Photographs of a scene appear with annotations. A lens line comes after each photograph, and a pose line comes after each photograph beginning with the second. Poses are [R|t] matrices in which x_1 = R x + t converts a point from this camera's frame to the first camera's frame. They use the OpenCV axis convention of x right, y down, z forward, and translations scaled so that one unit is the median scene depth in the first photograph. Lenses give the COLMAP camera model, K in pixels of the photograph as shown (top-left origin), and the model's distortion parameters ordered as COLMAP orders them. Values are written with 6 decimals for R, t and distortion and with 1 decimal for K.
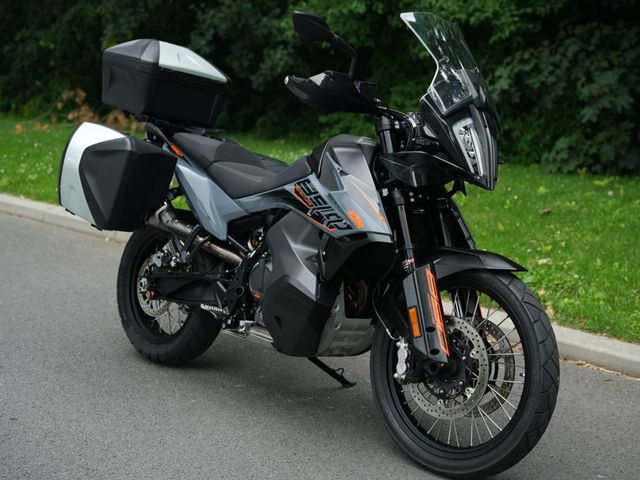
lens RADIAL K [[997.9, 0, 320.4], [0, 997.9, 228.6], [0, 0, 1]] dist [-0.124691, 0.991623]
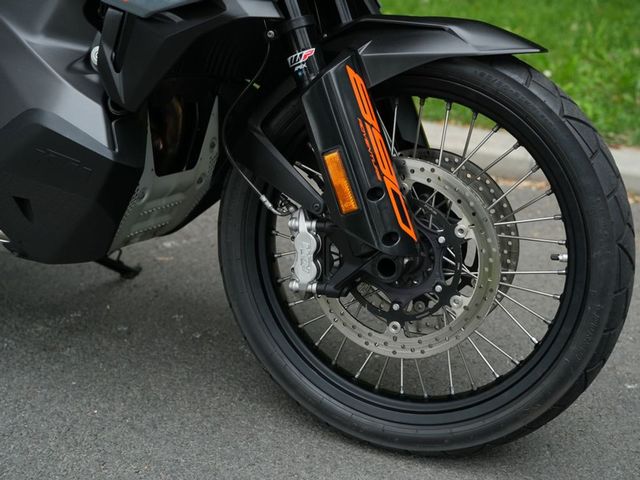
lens RADIAL K [[997.9, 0, 320.4], [0, 997.9, 228.6], [0, 0, 1]] dist [-0.124691, 0.991623]
pose [[0.924024, -0.160443, 0.347040, -0.081996], [0.073230, 0.965154, 0.251228, -0.005475], [-0.375255, -0.206727, 0.903575, 0.548634]]
